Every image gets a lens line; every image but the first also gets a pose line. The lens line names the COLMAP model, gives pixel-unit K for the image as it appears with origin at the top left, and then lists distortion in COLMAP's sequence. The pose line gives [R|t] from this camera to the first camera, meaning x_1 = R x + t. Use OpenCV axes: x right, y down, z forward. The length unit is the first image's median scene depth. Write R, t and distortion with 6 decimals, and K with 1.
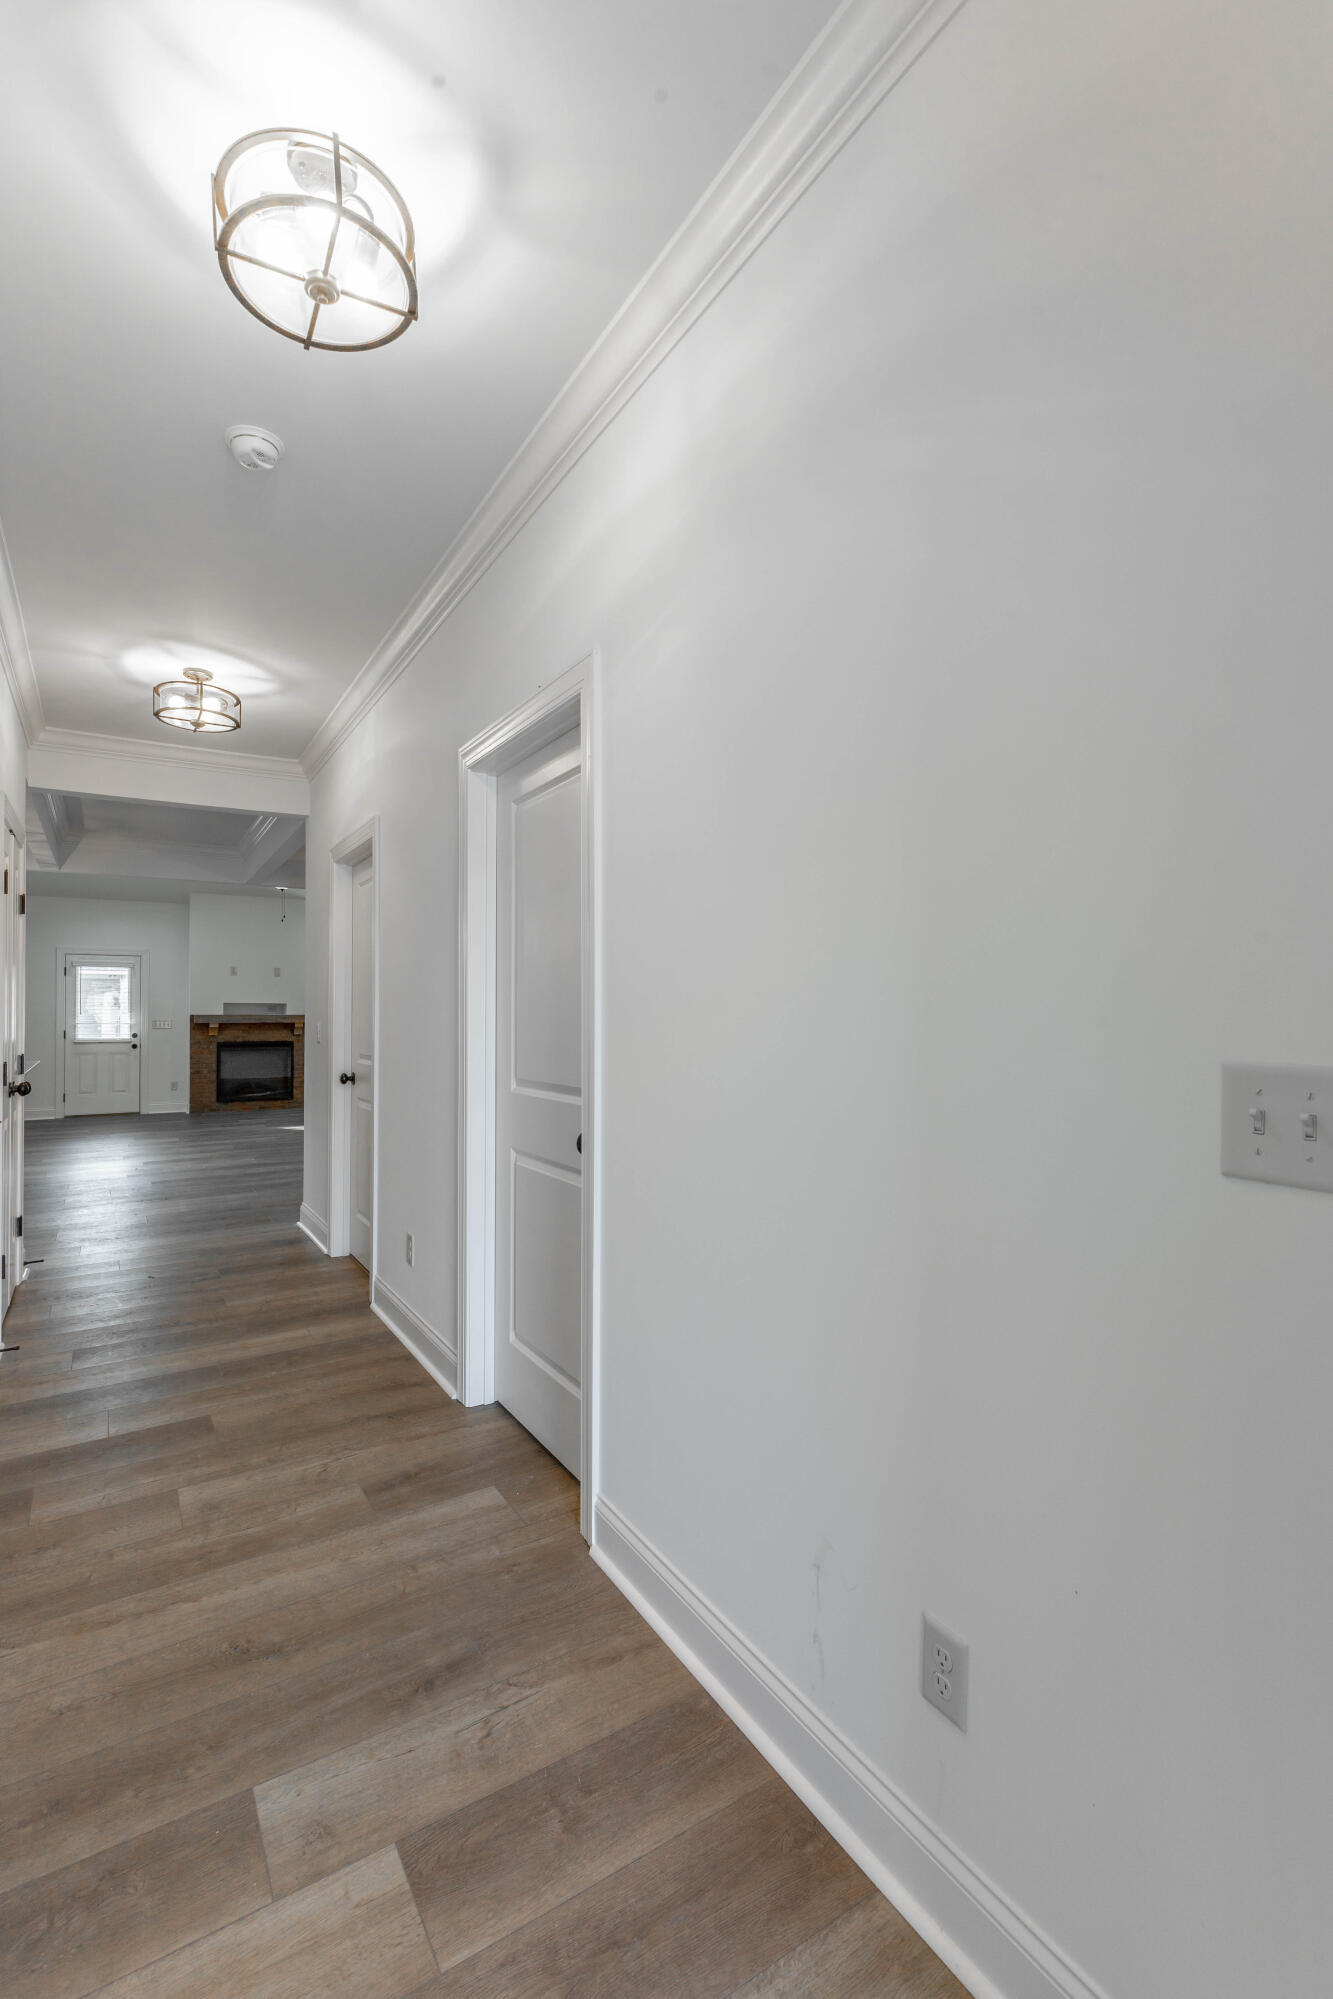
lens RADIAL K [[910.1, 0, 663.9], [0, 910.1, 1000.8], [0, 0, 1]] dist [0.009623, -0.002381]
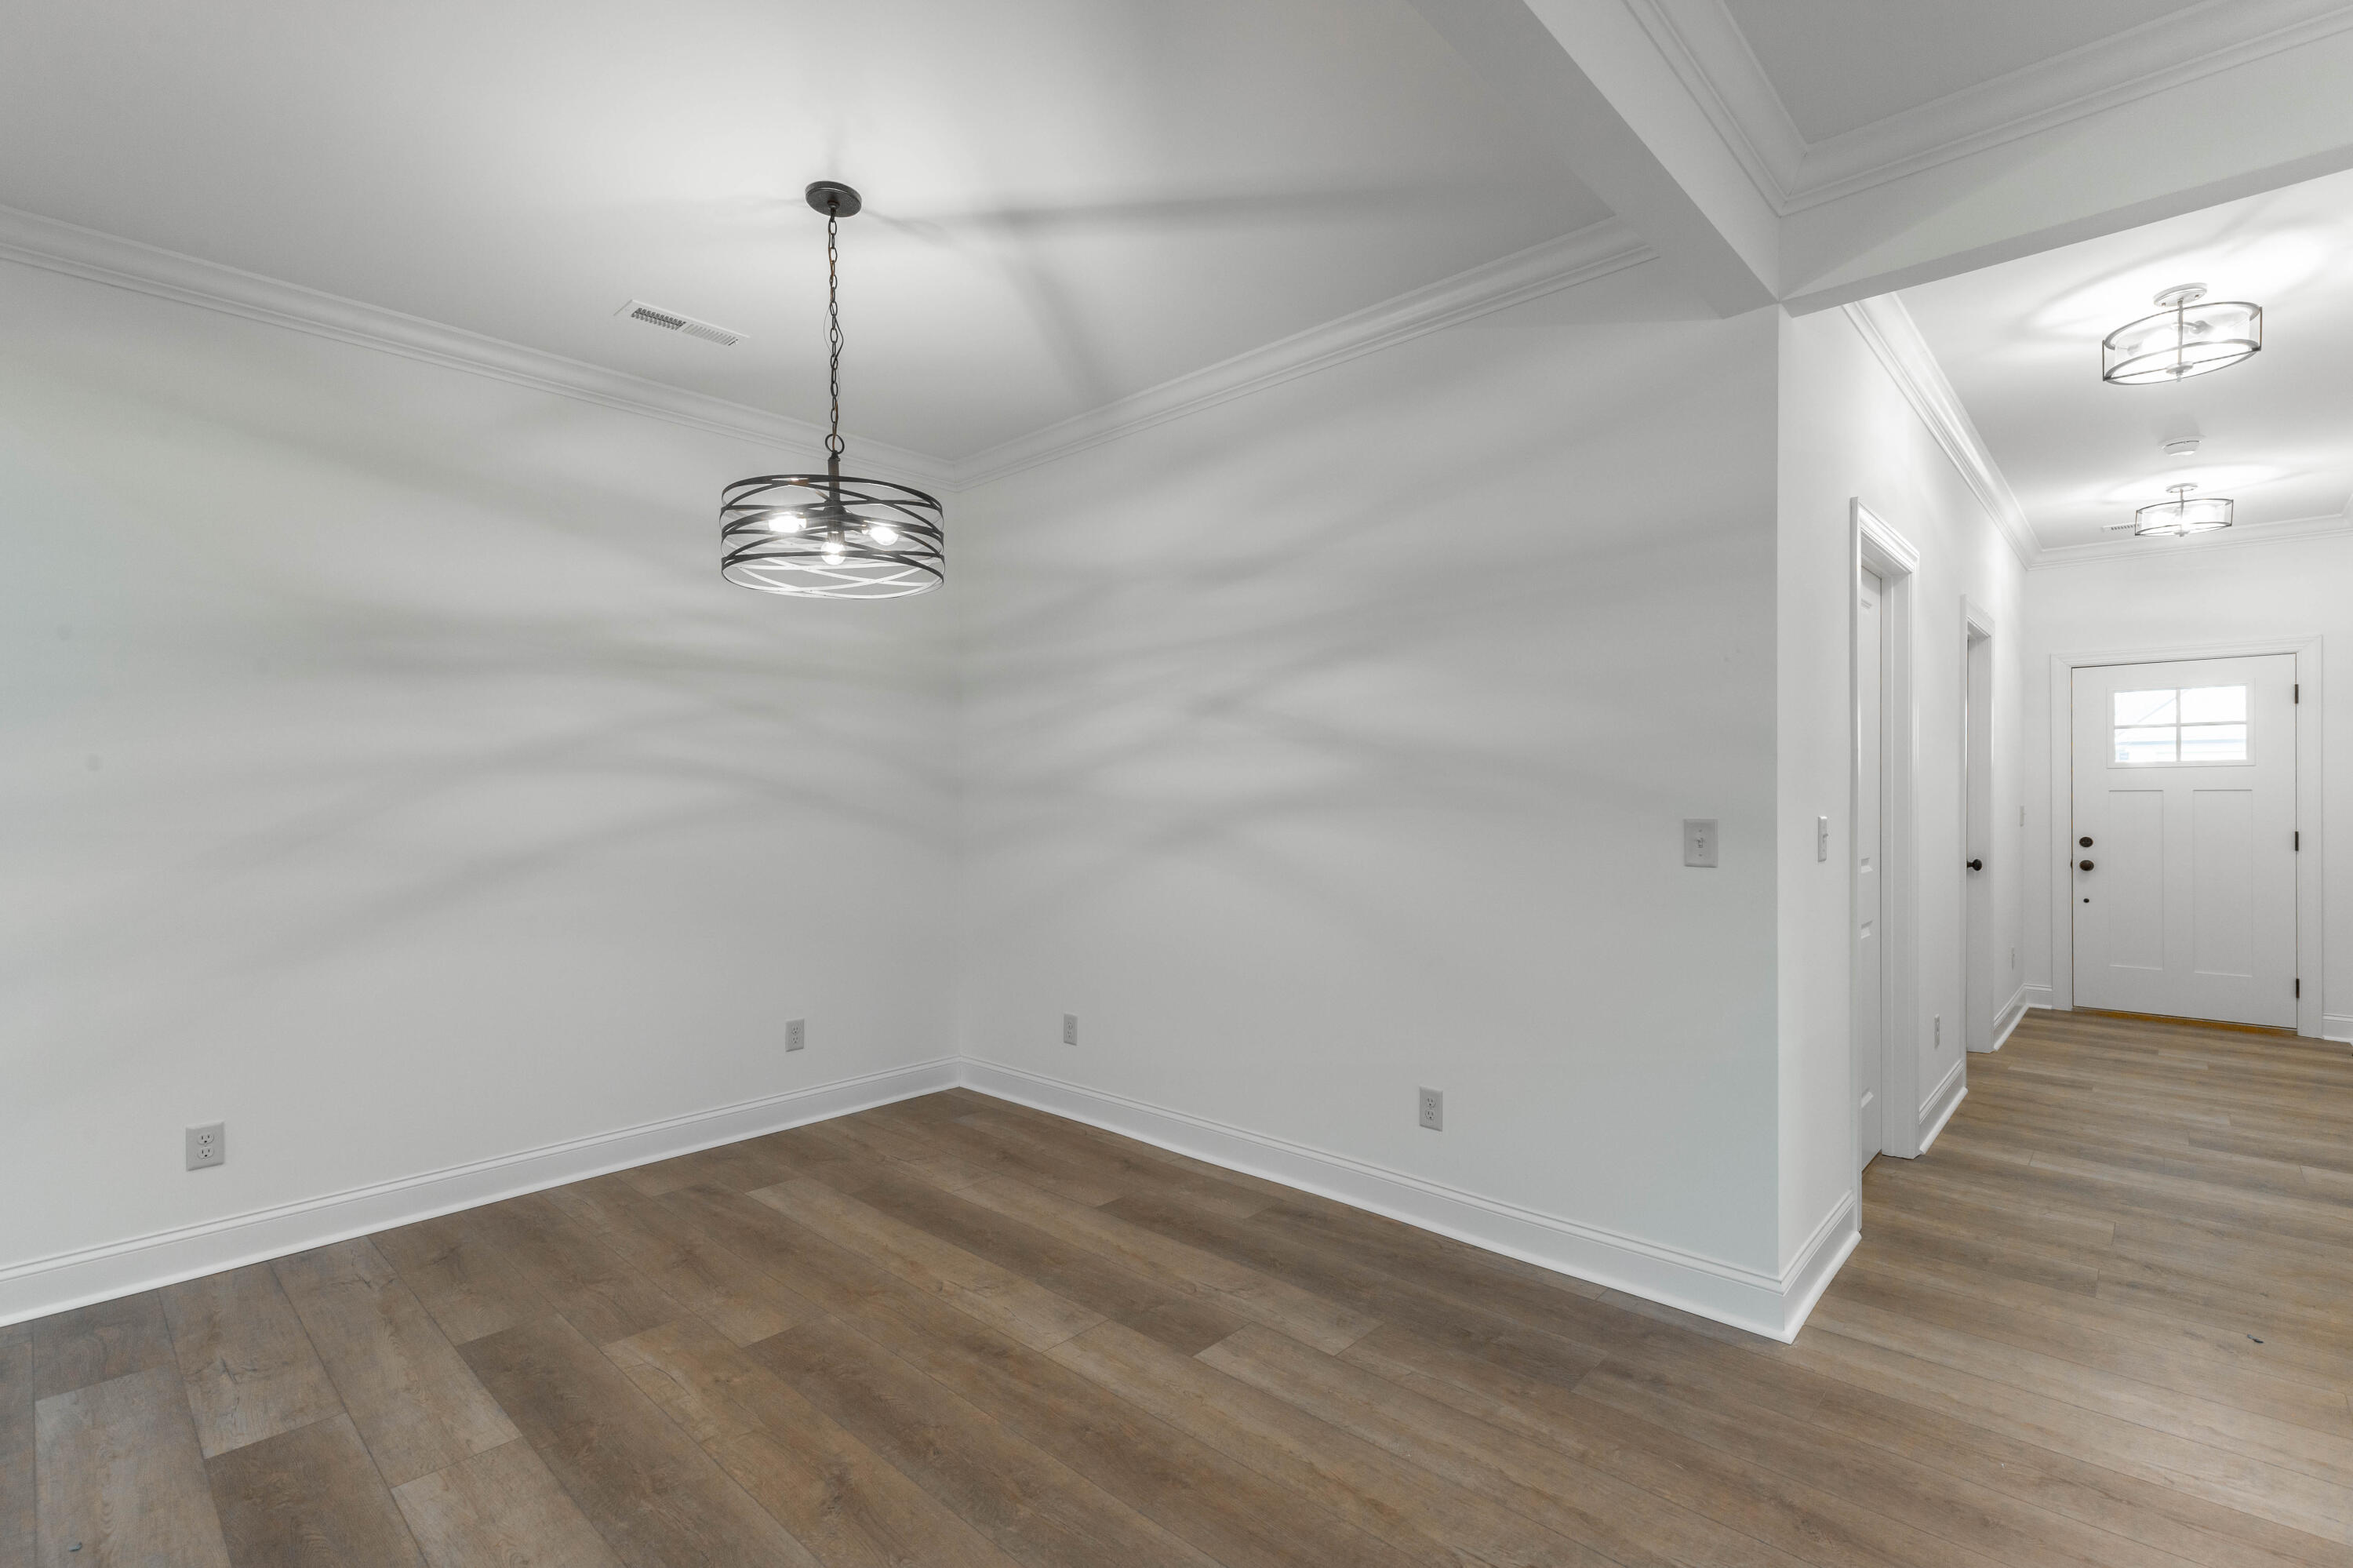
lens RADIAL K [[1071.3, 0, 1178.9], [0, 1071.3, 798.4], [0, 0, 1]] dist [0.009623, -0.002381]
pose [[-0.273471, -0.000581, 0.961880, -0.358689], [-0.011449, 0.999931, -0.002651, 0.007559], [-0.961812, -0.011738, -0.273459, 0.639548]]
